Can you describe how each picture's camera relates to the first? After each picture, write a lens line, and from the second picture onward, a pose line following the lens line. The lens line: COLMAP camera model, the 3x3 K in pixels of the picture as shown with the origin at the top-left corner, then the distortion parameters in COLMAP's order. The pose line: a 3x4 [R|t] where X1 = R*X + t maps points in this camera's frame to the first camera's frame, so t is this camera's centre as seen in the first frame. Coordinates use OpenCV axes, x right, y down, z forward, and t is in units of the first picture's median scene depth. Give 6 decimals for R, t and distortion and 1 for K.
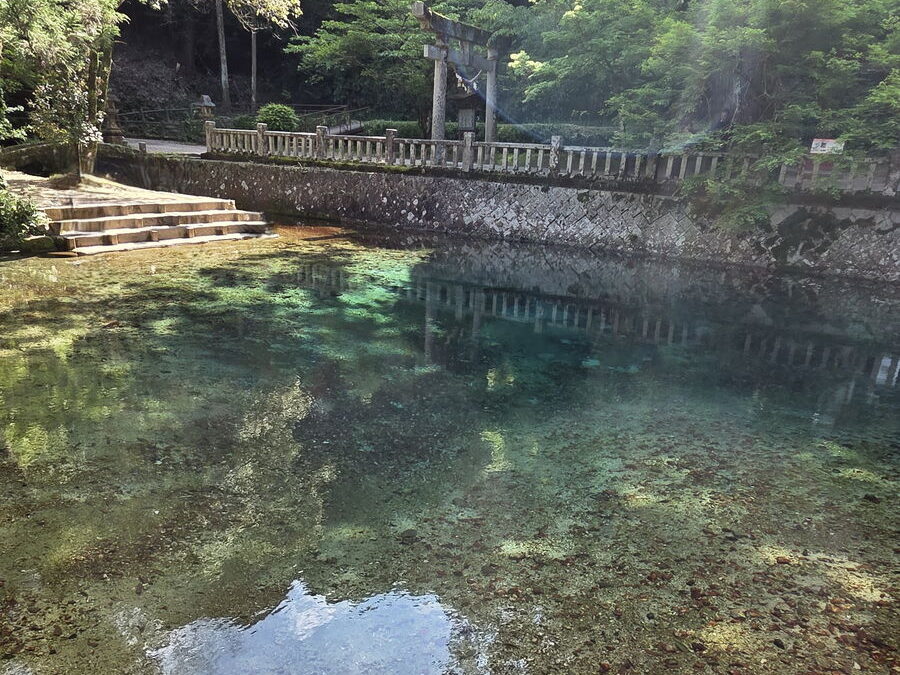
lens RADIAL K [[775.1, 0, 450.0], [0, 775.1, 337.5], [0, 0, 1]] dist [-0.000115, 0.010541]
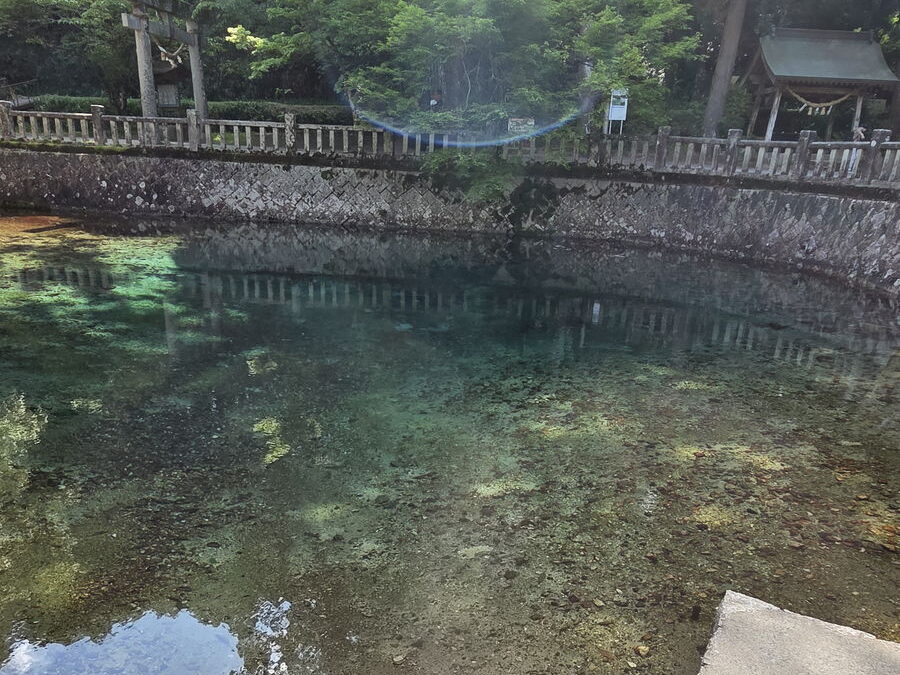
lens RADIAL K [[775.1, 0, 450.0], [0, 775.1, 337.5], [0, 0, 1]] dist [-0.000115, 0.010541]
pose [[0.911219, -0.108320, 0.397426, -0.106062], [0.099091, 0.994116, 0.043754, 0.001396], [-0.399827, -0.000488, 0.916591, 0.009185]]
